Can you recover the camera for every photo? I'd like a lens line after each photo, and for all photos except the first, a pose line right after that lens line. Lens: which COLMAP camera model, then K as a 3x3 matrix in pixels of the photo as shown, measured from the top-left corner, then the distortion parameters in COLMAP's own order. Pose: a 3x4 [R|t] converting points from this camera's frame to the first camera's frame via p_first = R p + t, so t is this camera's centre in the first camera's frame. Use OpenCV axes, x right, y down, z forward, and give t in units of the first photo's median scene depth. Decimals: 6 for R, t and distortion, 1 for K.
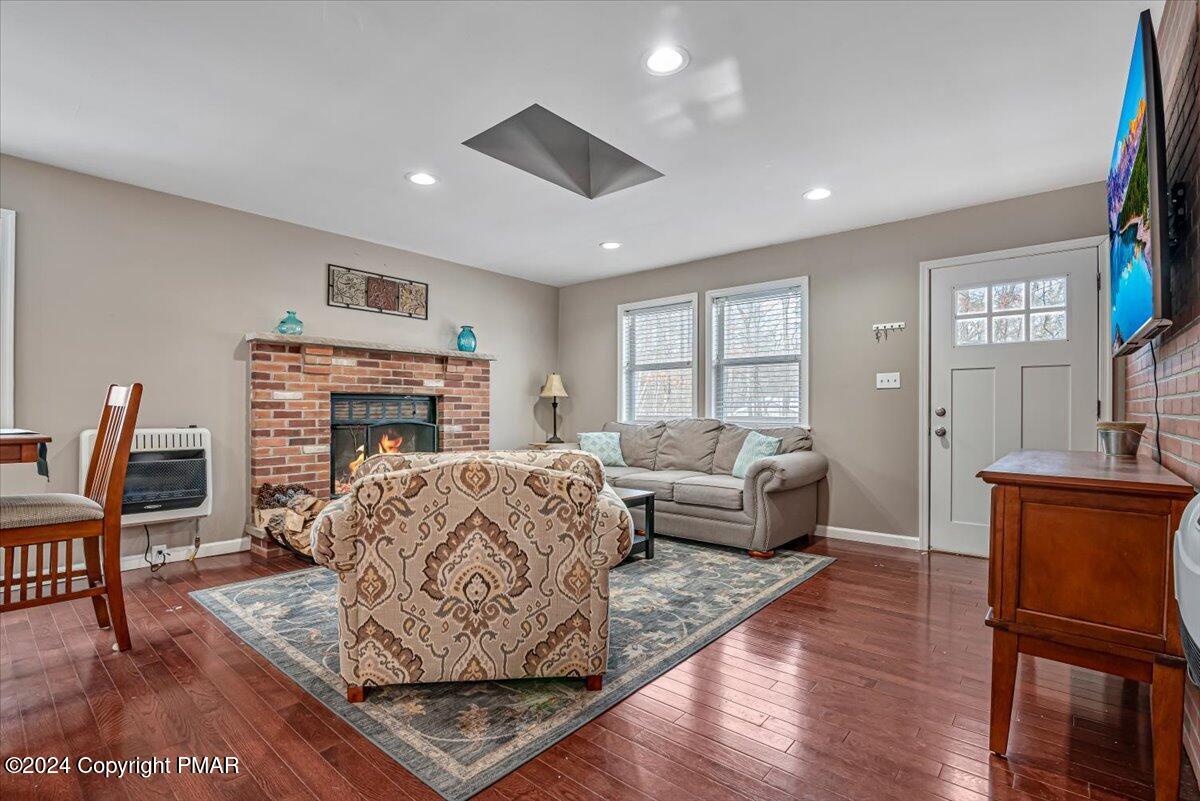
lens RADIAL K [[548.9, 0, 597.2], [0, 548.9, 409.1], [0, 0, 1]] dist [-0.018675, 0.000633]
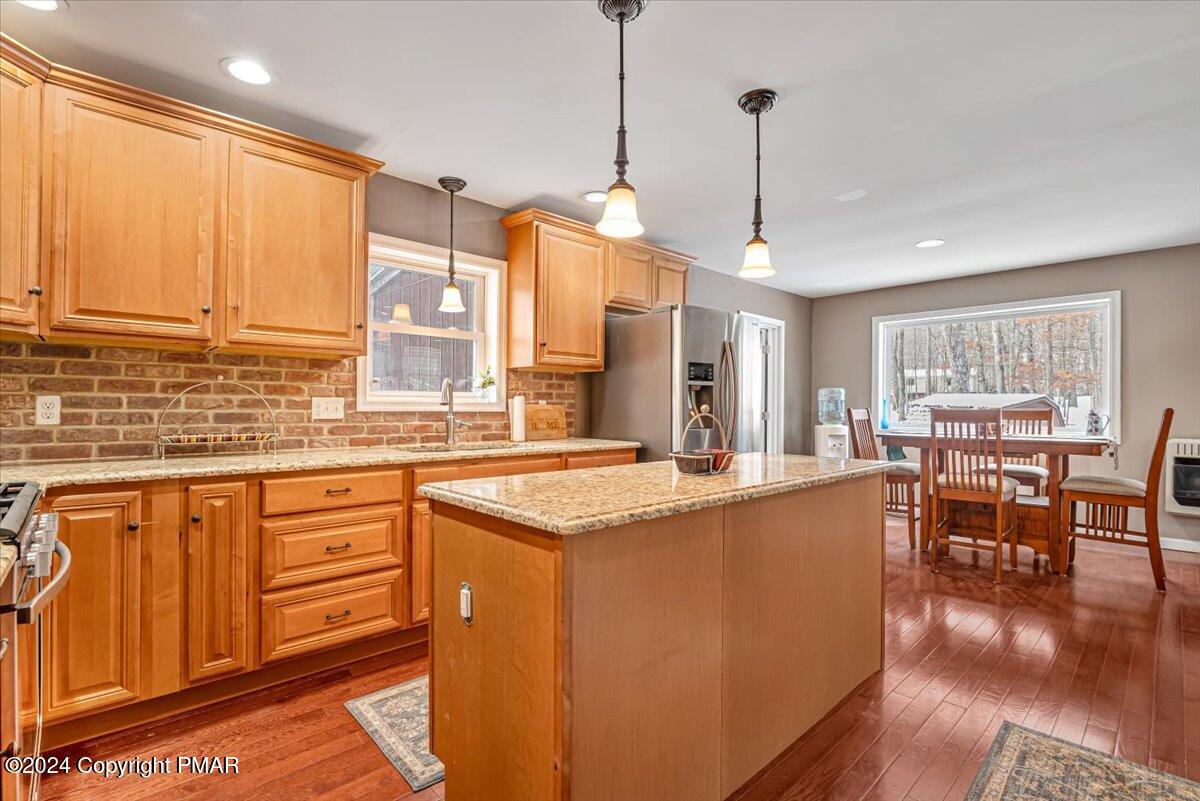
lens RADIAL K [[548.4, 0, 599.2], [0, 548.4, 403.4], [0, 0, 1]] dist [-0.015809, -0.000185]
pose [[-0.110878, -0.007975, -0.993802, 0.426294], [-0.004755, 0.999961, -0.007494, -0.024867], [0.993823, 0.003895, -0.110911, -0.205094]]
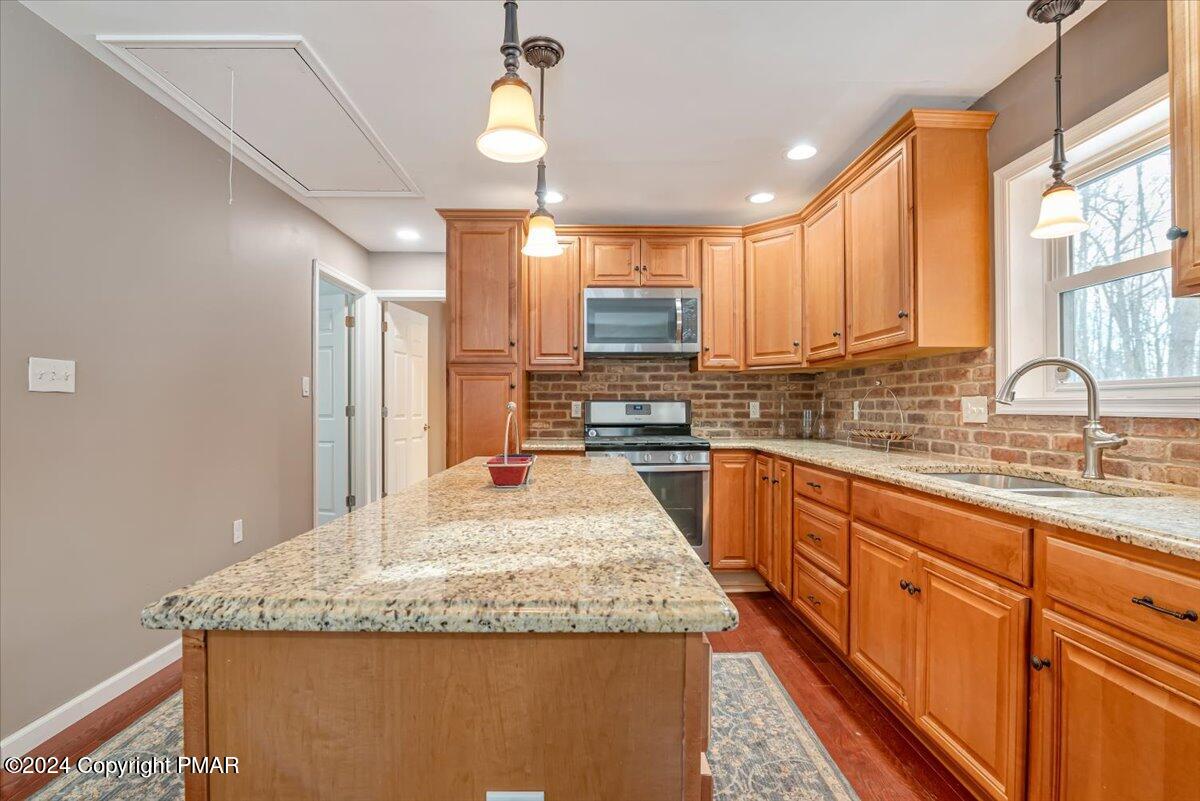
lens RADIAL K [[551.6, 0, 598.3], [0, 551.6, 409.5], [0, 0, 1]] dist [-0.019696, 0.000149]
pose [[-0.661402, -0.005179, 0.750013, -0.400886], [-0.002094, 0.999985, 0.005058, -0.024553], [-0.750028, 0.001774, -0.661403, 0.051493]]
